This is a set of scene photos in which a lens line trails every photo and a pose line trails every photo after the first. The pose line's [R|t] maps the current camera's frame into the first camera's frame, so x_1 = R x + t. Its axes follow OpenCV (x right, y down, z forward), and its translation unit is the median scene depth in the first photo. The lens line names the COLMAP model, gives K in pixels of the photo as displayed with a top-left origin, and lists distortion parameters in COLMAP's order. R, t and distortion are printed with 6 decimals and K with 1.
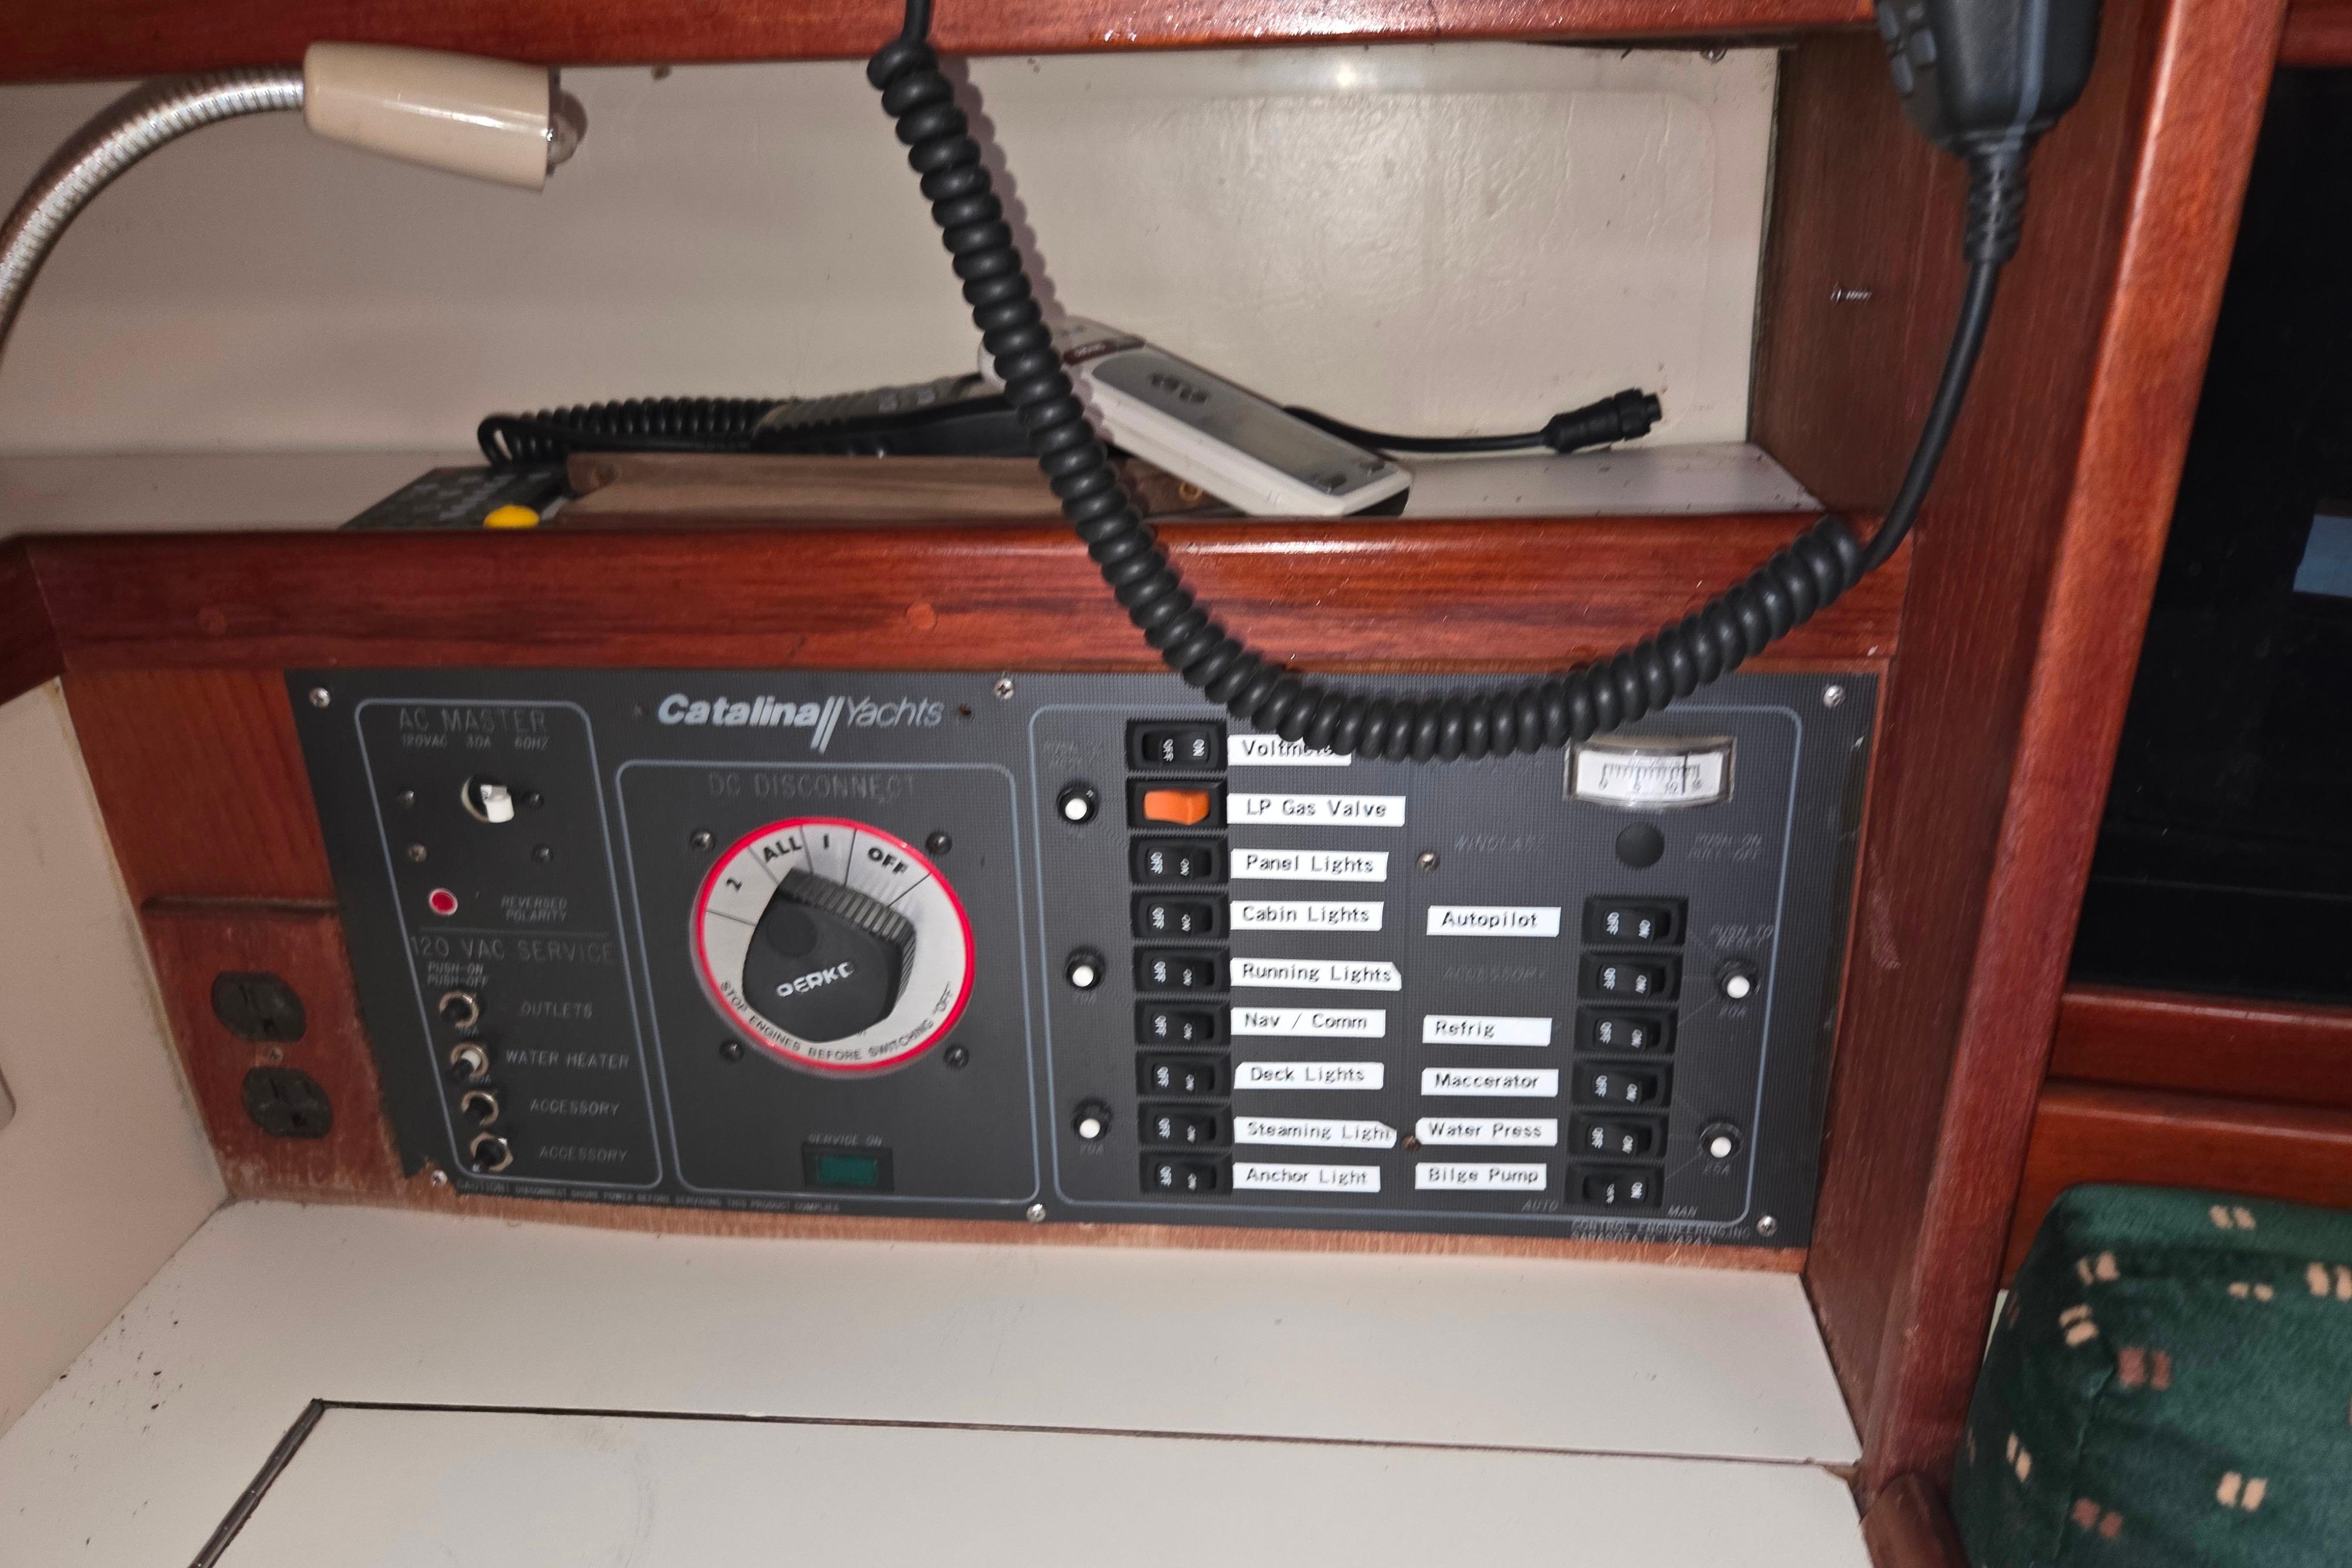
lens RADIAL K [[1658.2, 0, 1191.3], [0, 1658.2, 730.7], [0, 0, 1]] dist [0.064061, -0.064365]
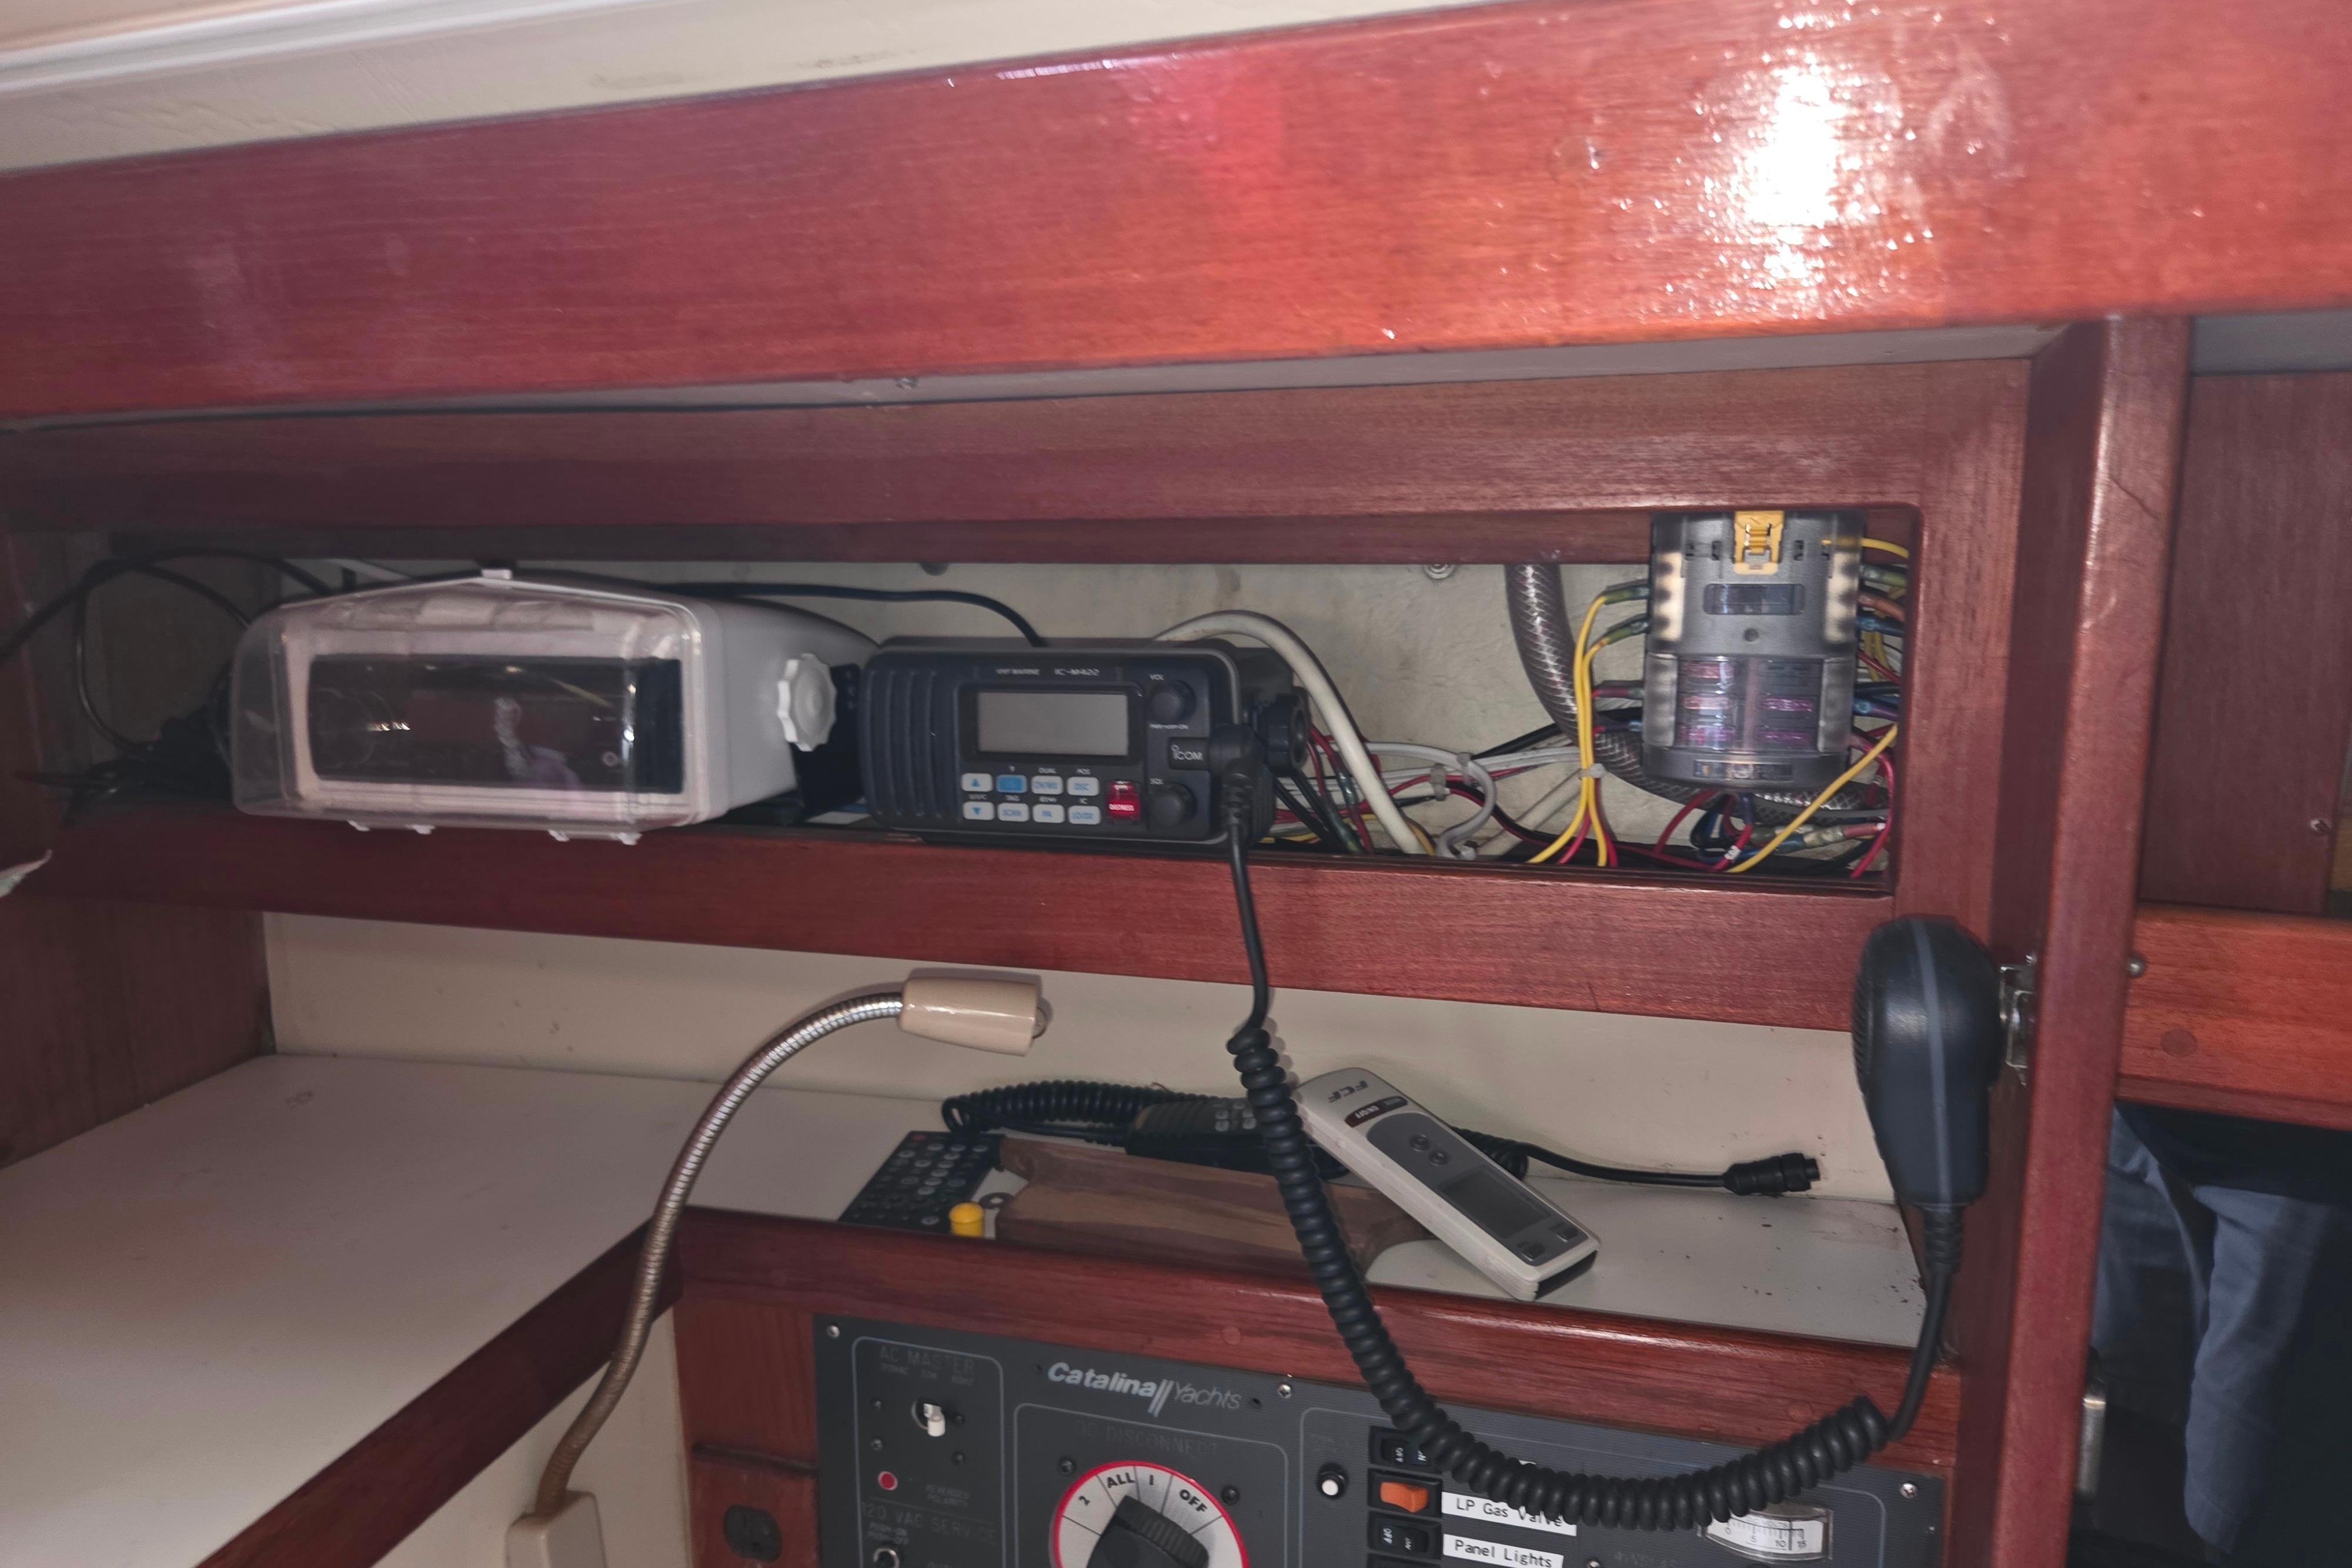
lens RADIAL K [[1583.6, 0, 1179.1], [0, 1583.6, 802.6], [0, 0, 1]] dist [0.062714, -0.054715]
pose [[0.977522, 0.050335, -0.204737, 0.050404], [-0.092343, 0.975200, -0.201141, -0.225375], [0.189535, 0.215526, 0.957928, -0.413409]]
